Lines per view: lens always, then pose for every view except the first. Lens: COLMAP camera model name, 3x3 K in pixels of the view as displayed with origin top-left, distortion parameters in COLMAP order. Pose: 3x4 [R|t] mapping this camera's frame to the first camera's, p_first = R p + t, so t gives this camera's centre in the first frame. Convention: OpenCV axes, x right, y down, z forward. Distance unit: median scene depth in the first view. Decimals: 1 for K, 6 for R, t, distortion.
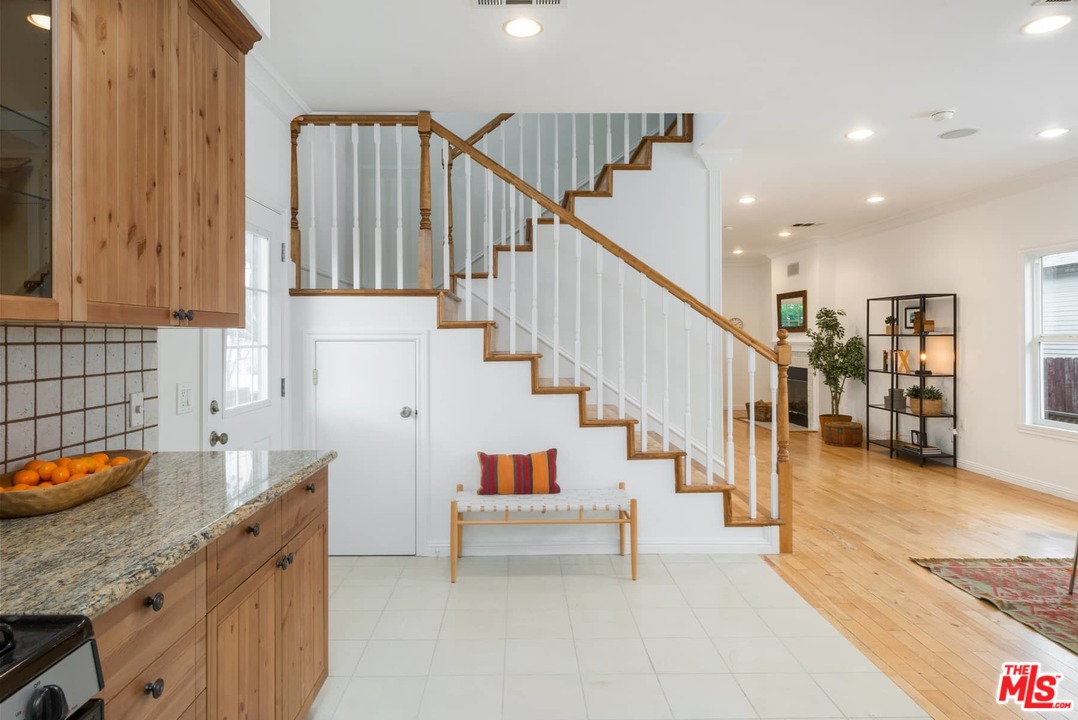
lens RADIAL K [[640.5, 0, 533.1], [0, 640.5, 333.8], [0, 0, 1]] dist [0.013542, -0.000286]
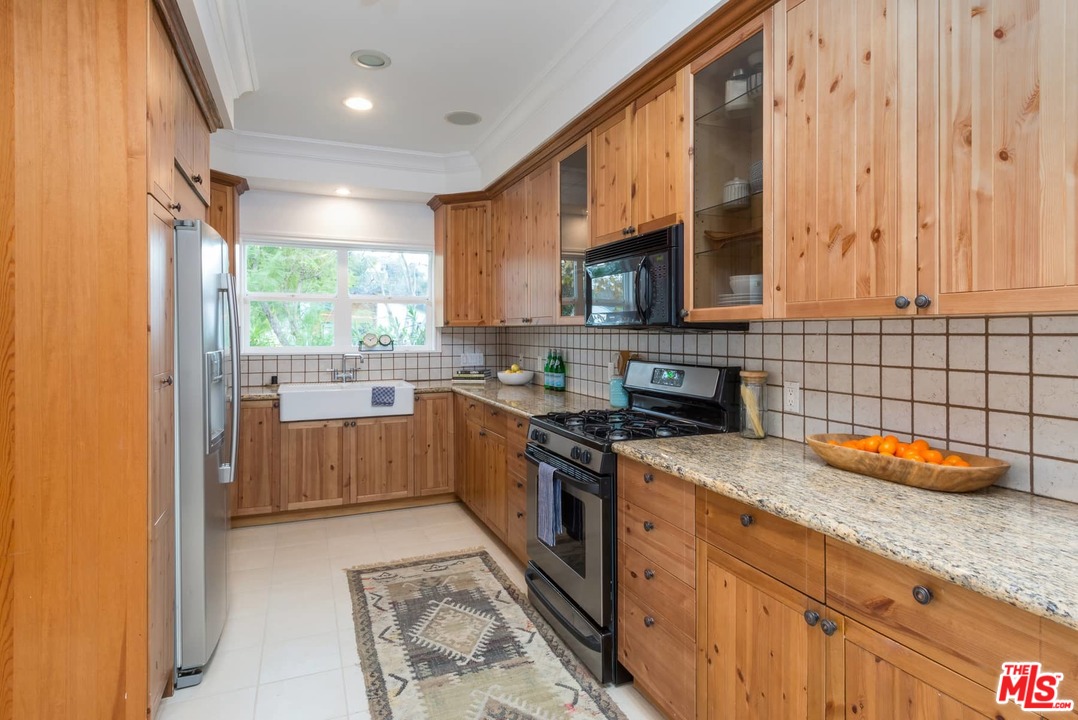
lens RADIAL K [[569.0, 0, 536.8], [0, 569.0, 332.4], [0, 0, 1]] dist [0.002397, -0.000707]
pose [[-0.931783, 0.007329, -0.362941, 0.084175], [0.008365, 0.999964, -0.001284, 0.003336], [0.362918, -0.004233, -0.931811, 0.725610]]
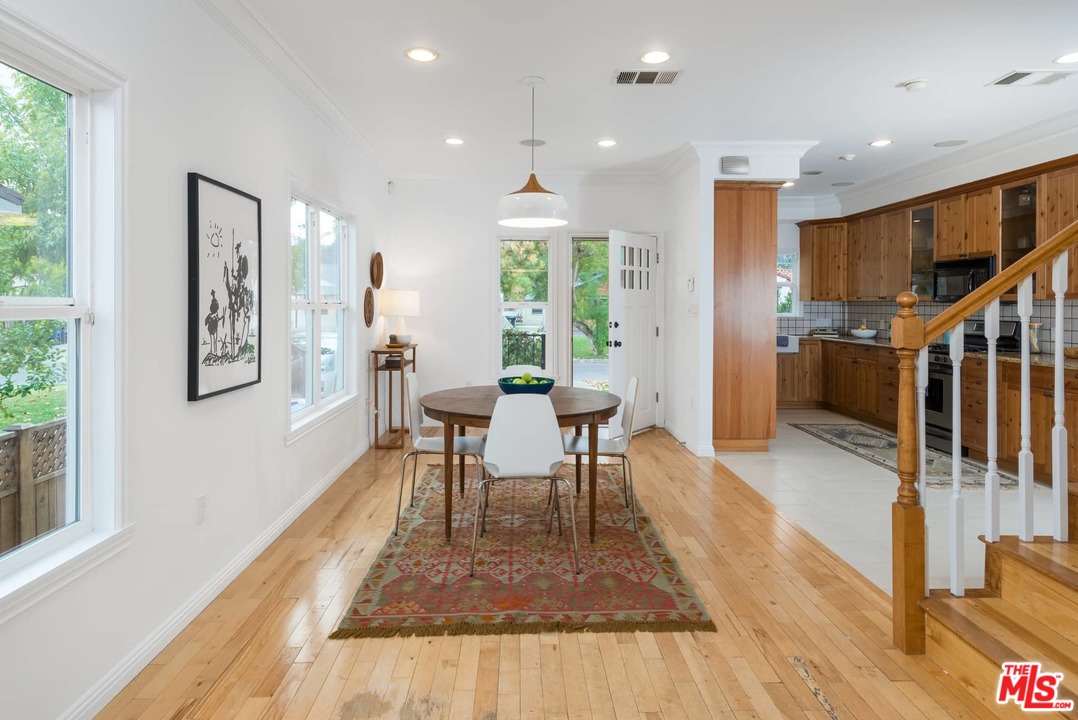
lens RADIAL K [[619.2, 0, 535.0], [0, 619.2, 306.8], [0, 0, 1]] dist [0.040180, -0.037822]
pose [[-0.999931, 0.001794, -0.011575, 0.776740], [0.001807, 0.999998, -0.001131, 0.007842], [0.011573, -0.001152, -0.999932, 1.622247]]
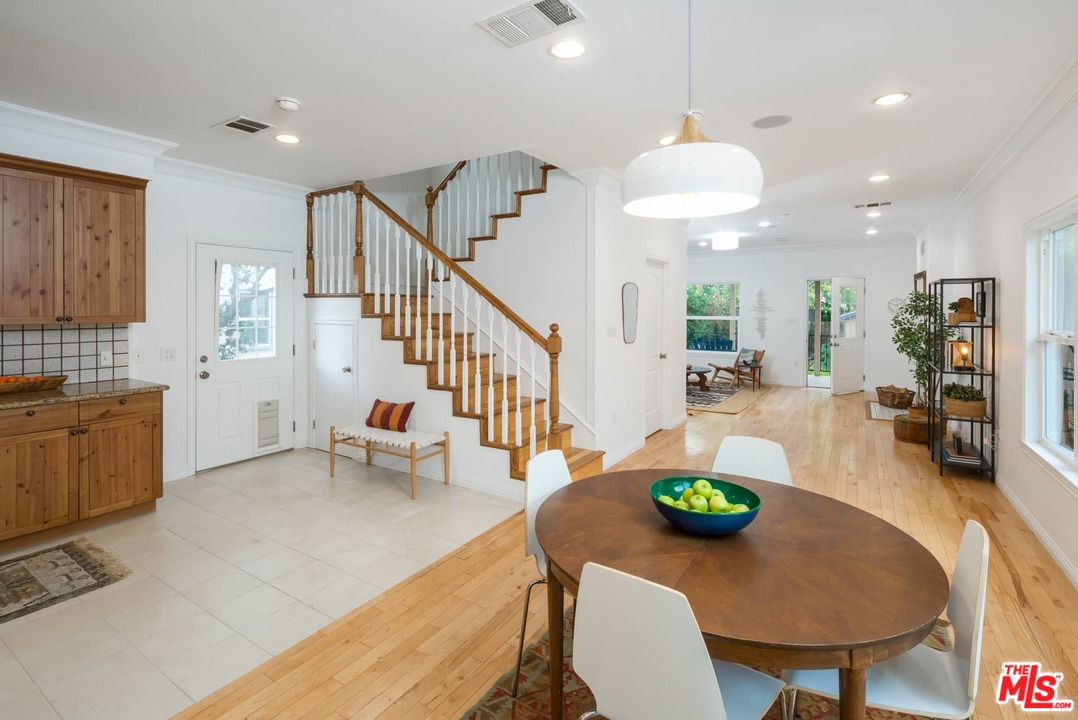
lens RADIAL K [[503.2, 0, 538.6], [0, 503.2, 309.5], [0, 0, 1]] dist [-0.003449, -0.000930]
pose [[0.836220, 0.007806, -0.548338, 0.899887], [-0.003656, 0.999956, 0.008660, -0.041184], [0.548382, -0.005237, 0.836212, 0.206020]]
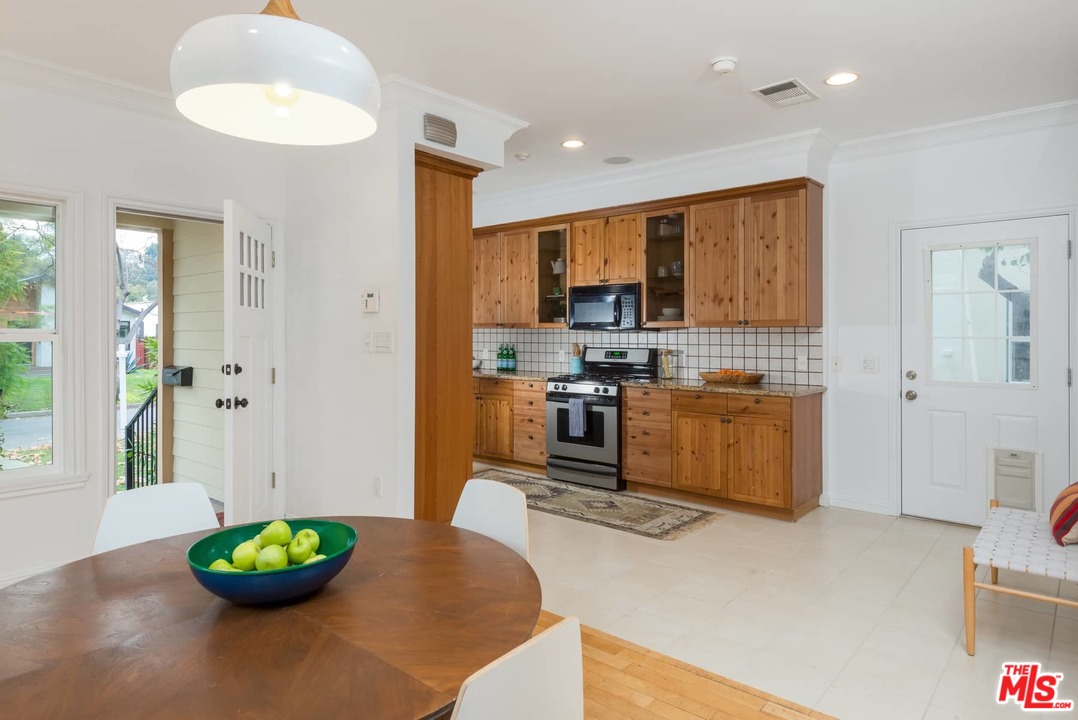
lens RADIAL K [[640.5, 0, 533.1], [0, 640.5, 333.8], [0, 0, 1]] dist [0.013542, -0.000286]
pose [[-0.660957, 0.006560, -0.750395, 0.957851], [0.007623, 0.999969, 0.002027, 0.002498], [0.750385, -0.004381, -0.660986, 1.004430]]
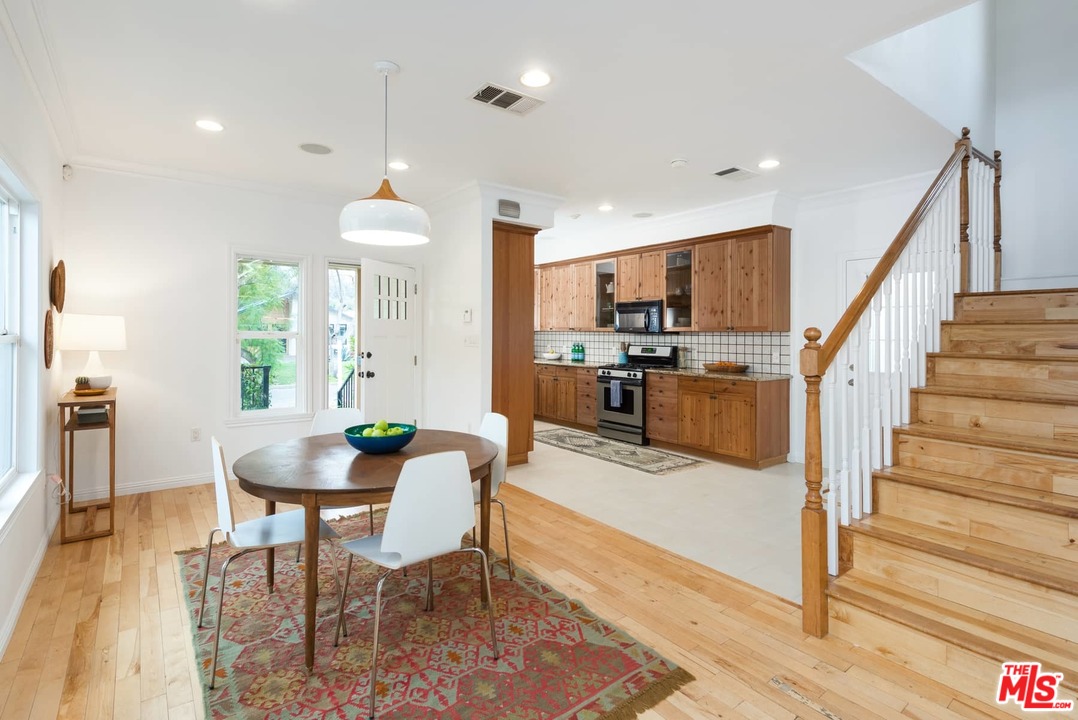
lens RADIAL K [[514.3, 0, 536.9], [0, 514.3, 332.6], [0, 0, 1]] dist [0.002771, -0.000113]
pose [[-0.801444, 0.001233, -0.598068, 1.013095], [0.002924, 0.999994, -0.001857, -0.001036], [0.598062, -0.003237, -0.801443, 1.298809]]
